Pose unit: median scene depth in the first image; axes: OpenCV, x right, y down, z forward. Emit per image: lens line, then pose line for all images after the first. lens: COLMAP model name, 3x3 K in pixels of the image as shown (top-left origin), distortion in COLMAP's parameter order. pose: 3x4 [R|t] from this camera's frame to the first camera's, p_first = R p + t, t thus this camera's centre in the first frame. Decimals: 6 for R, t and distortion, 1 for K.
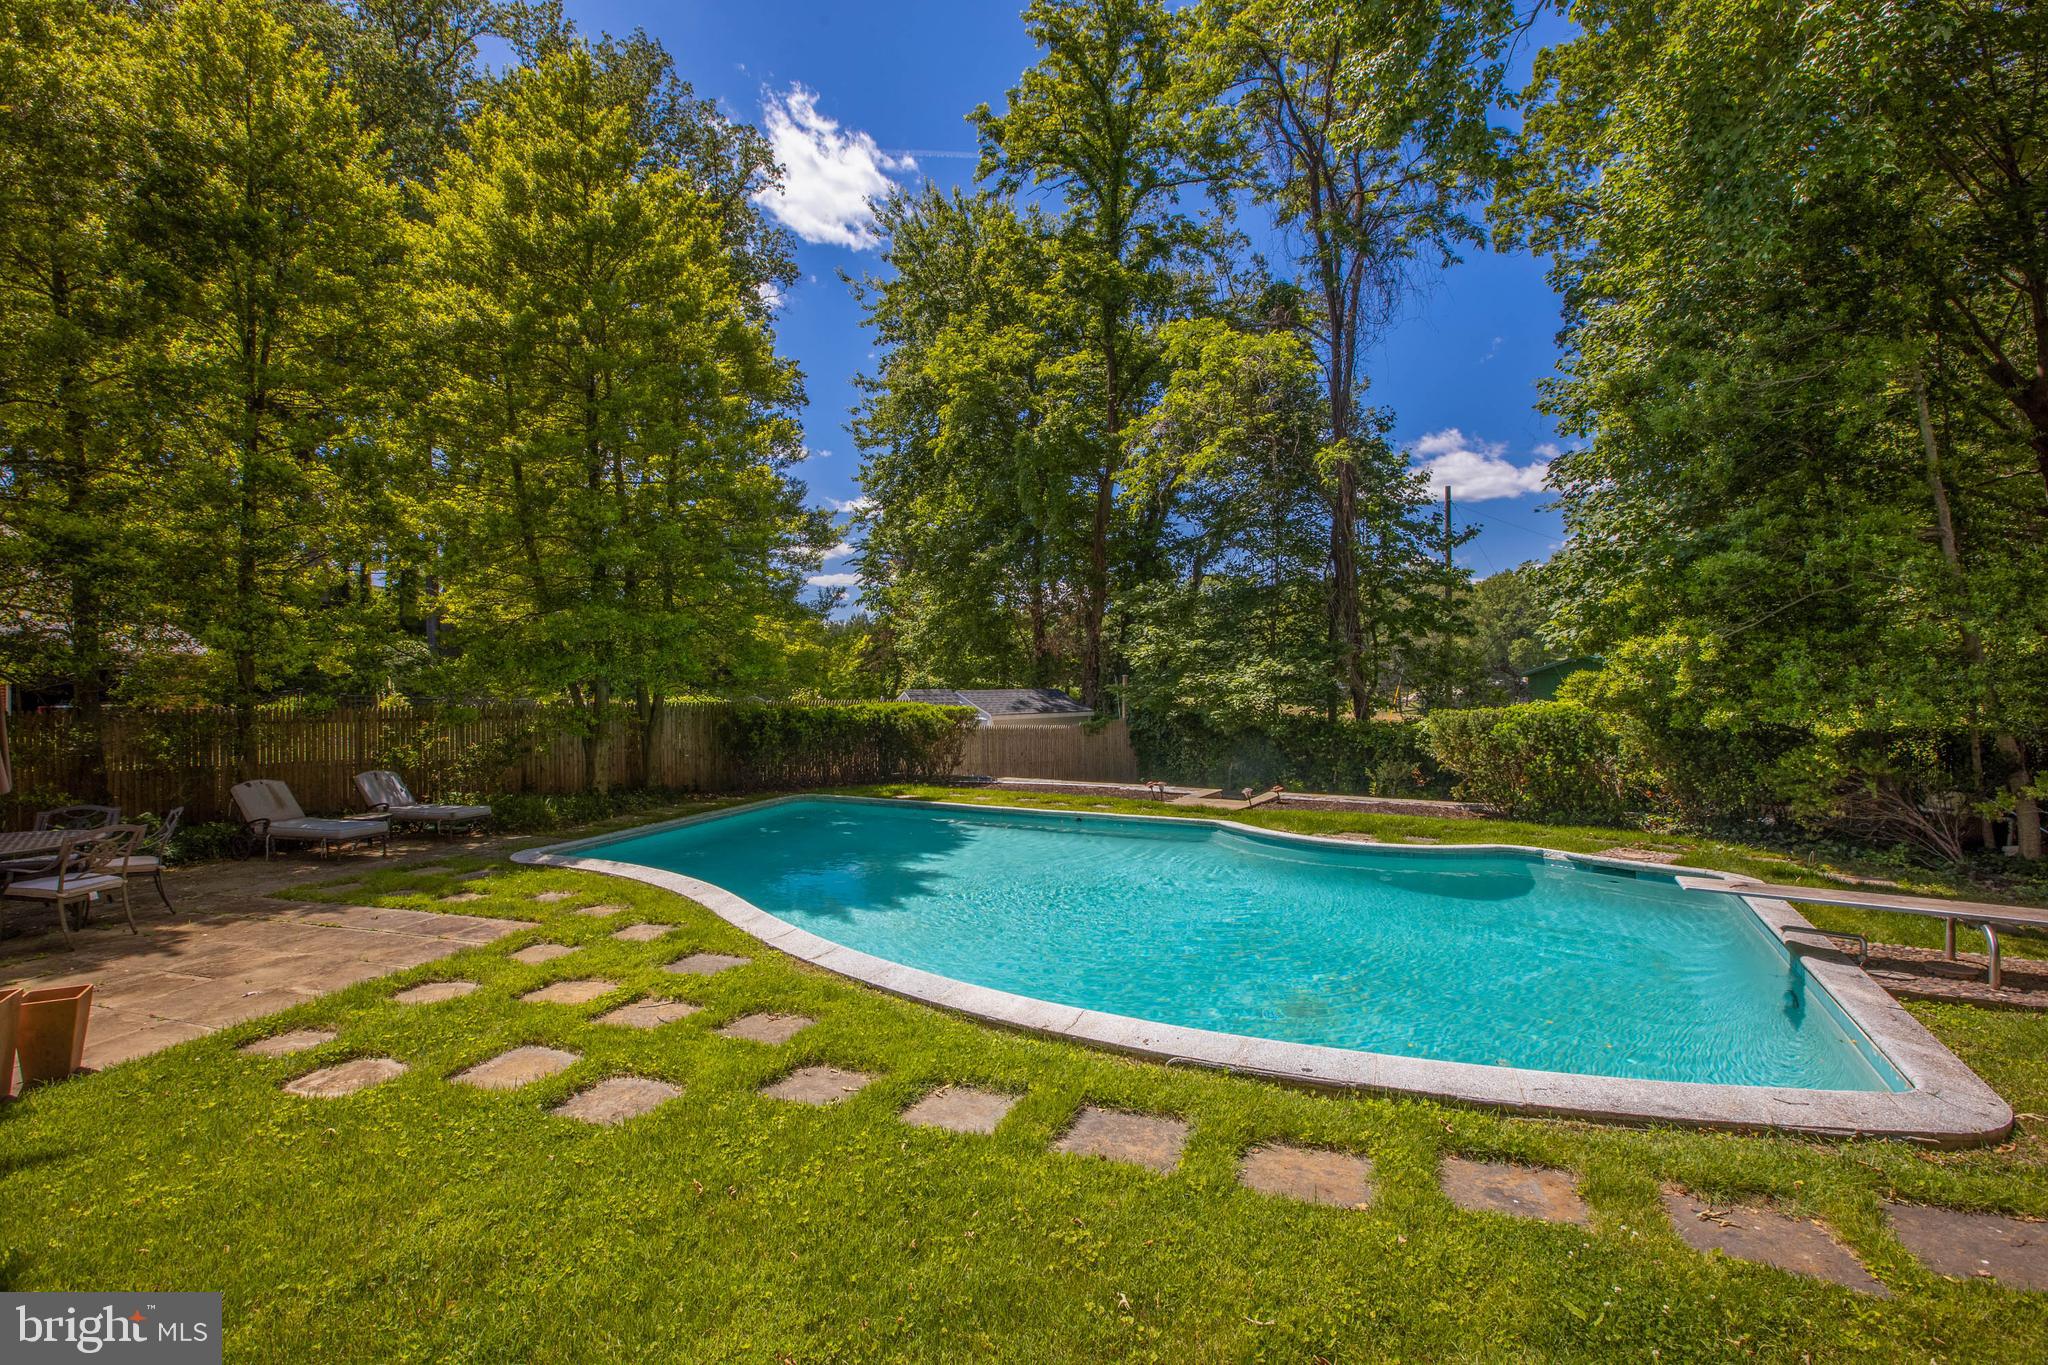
lens RADIAL K [[994.7, 0, 1027.8], [0, 994.7, 685.2], [0, 0, 1]] dist [-0.004246, 0.000270]
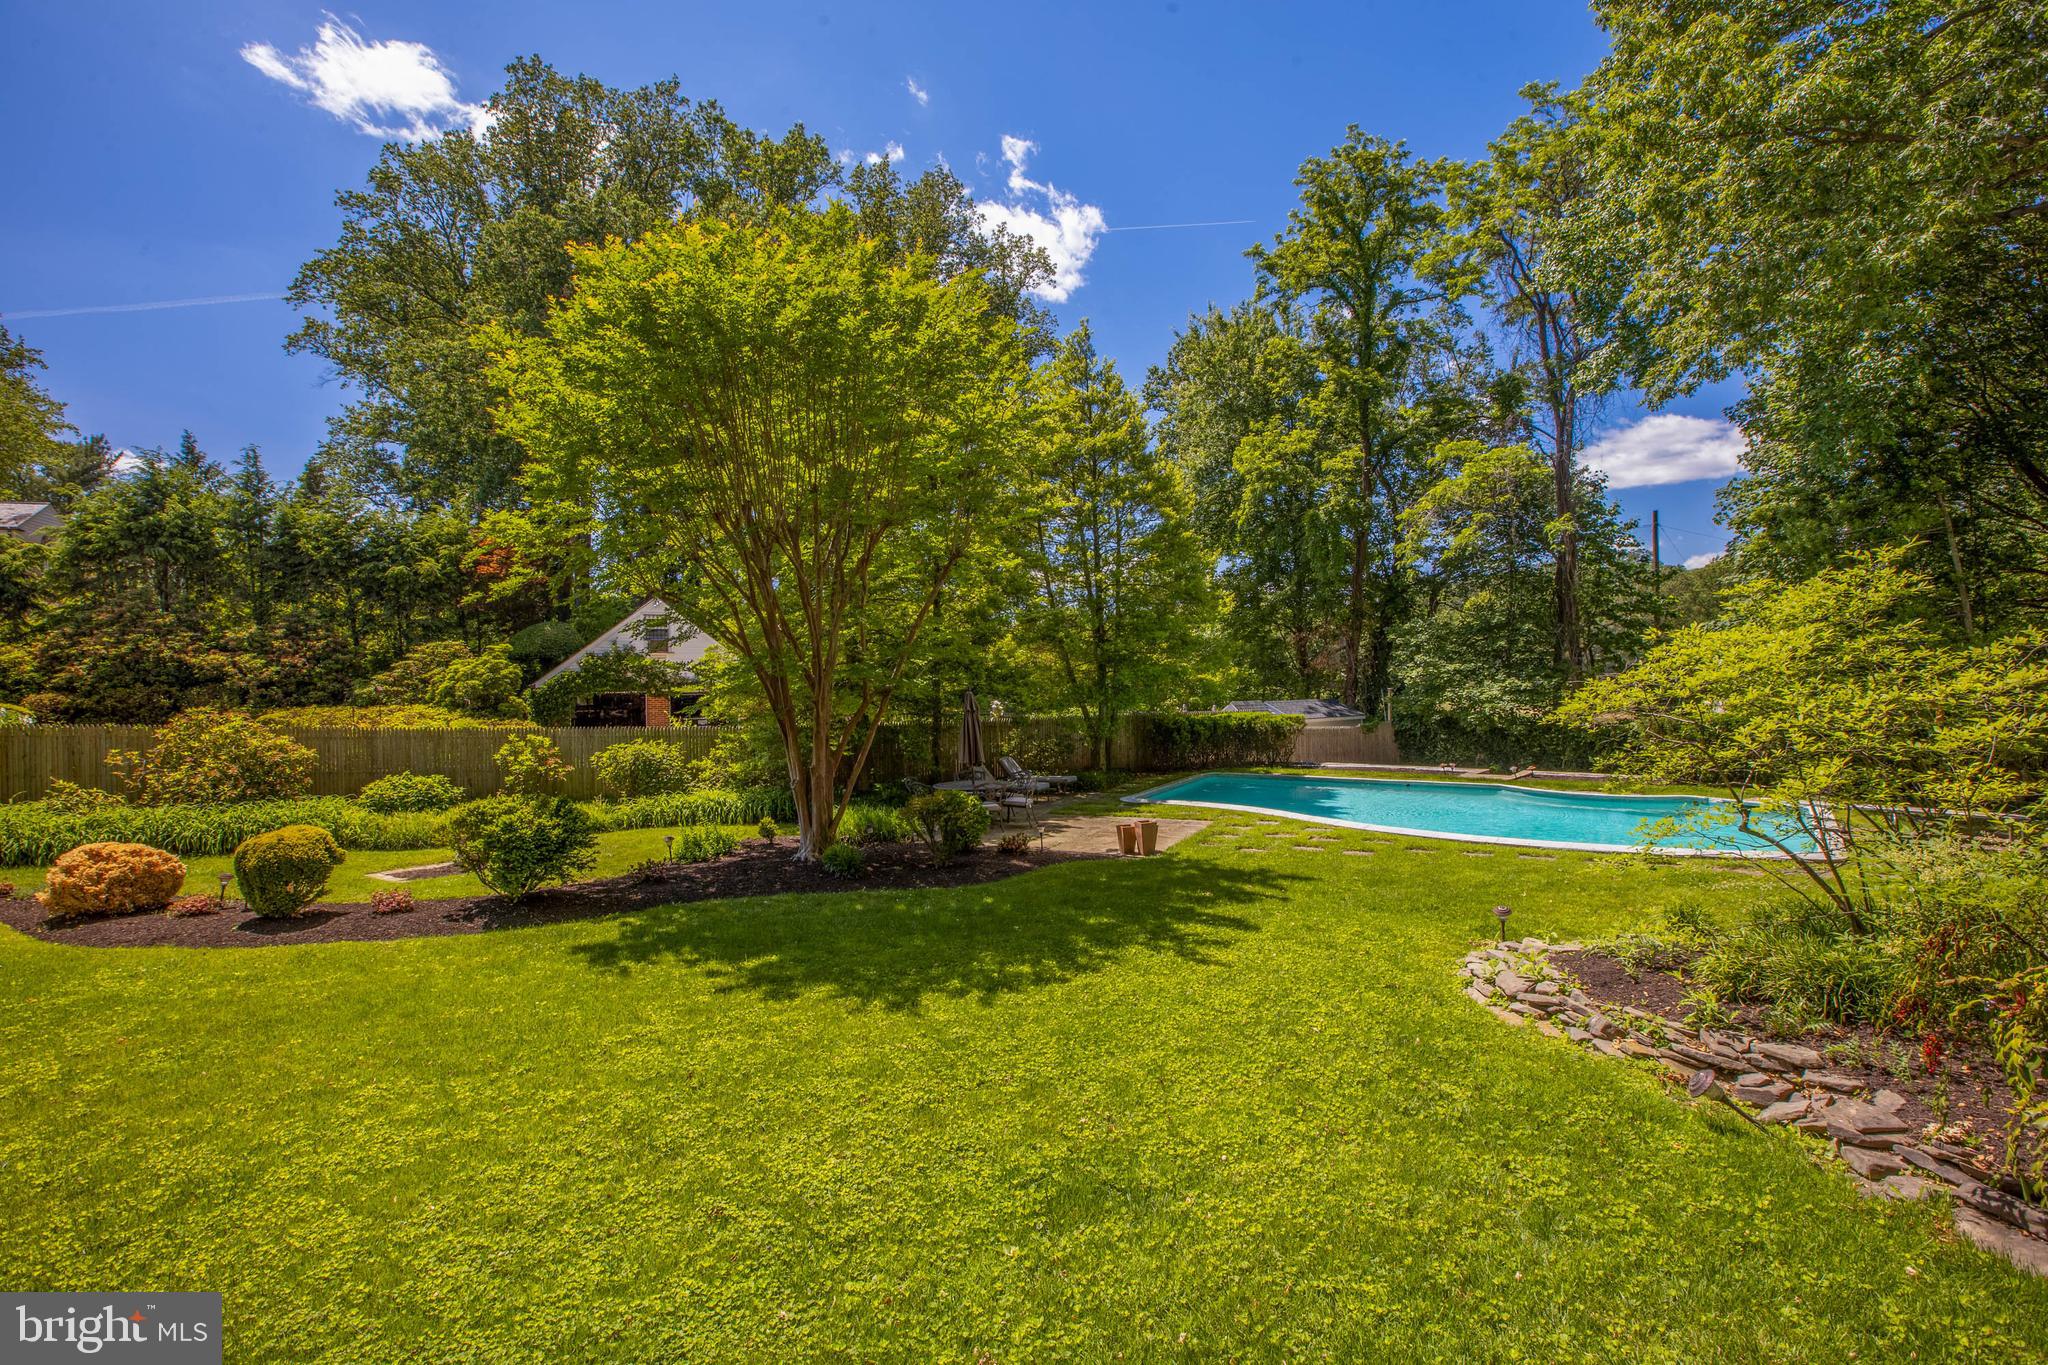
lens RADIAL K [[994.7, 0, 1018.9], [0, 994.7, 684.6], [0, 0, 1]] dist [-0.004246, 0.000270]
pose [[0.984633, -0.009674, -0.174367, -0.160441], [0.010027, 0.999949, 0.001140, -0.021395], [0.174347, -0.002871, 0.984680, -0.400992]]
